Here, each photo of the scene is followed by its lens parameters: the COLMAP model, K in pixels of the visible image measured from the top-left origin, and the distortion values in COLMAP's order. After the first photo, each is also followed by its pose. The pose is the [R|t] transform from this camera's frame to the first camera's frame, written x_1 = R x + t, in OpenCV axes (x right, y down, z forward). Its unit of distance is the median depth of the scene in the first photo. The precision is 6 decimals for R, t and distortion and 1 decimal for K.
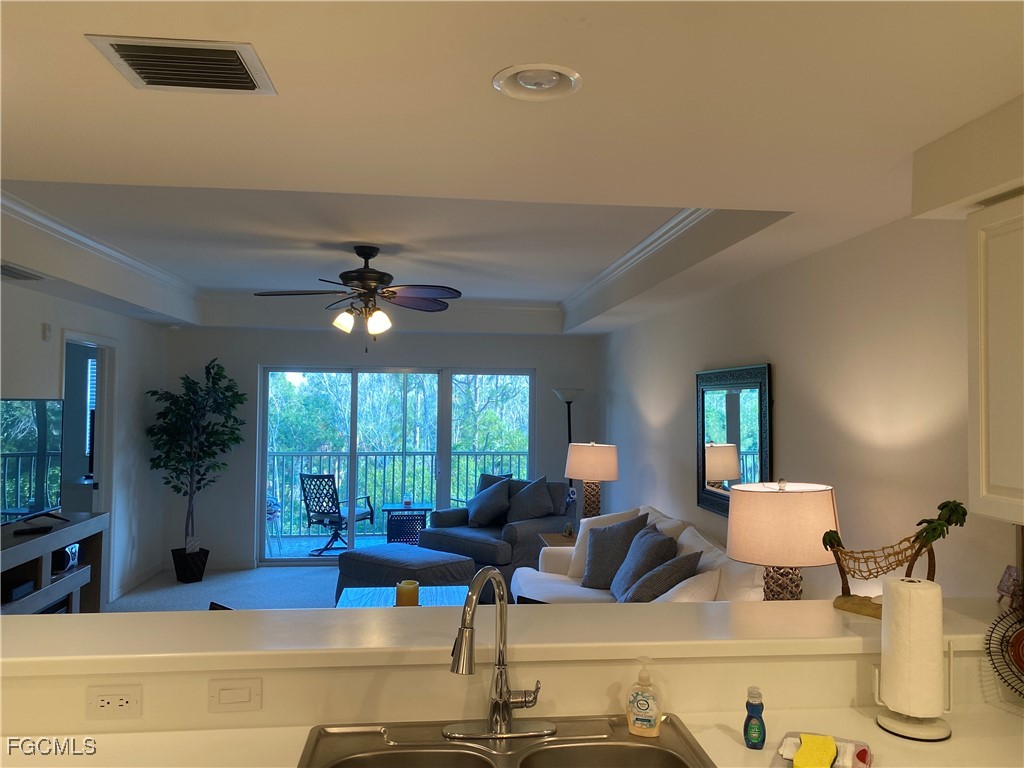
lens RADIAL K [[787.9, 0, 539.6], [0, 787.9, 375.8], [0, 0, 1]] dist [-0.004760, -0.002846]
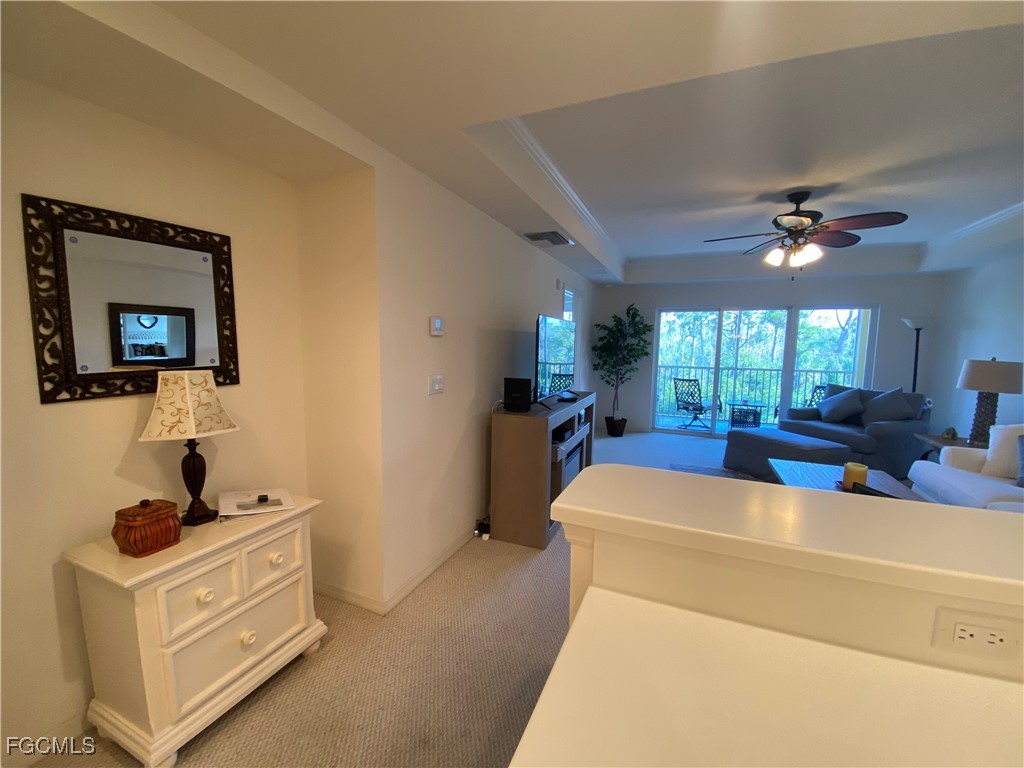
lens RADIAL K [[416.2, 0, 510.4], [0, 416.2, 386.0], [0, 0, 1]] dist [0.043978, -0.031798]
pose [[0.856763, 0.055986, -0.512662, -0.179915], [0.011764, 0.991709, 0.127961, 0.033384], [0.515576, -0.115663, 0.849002, 0.119881]]
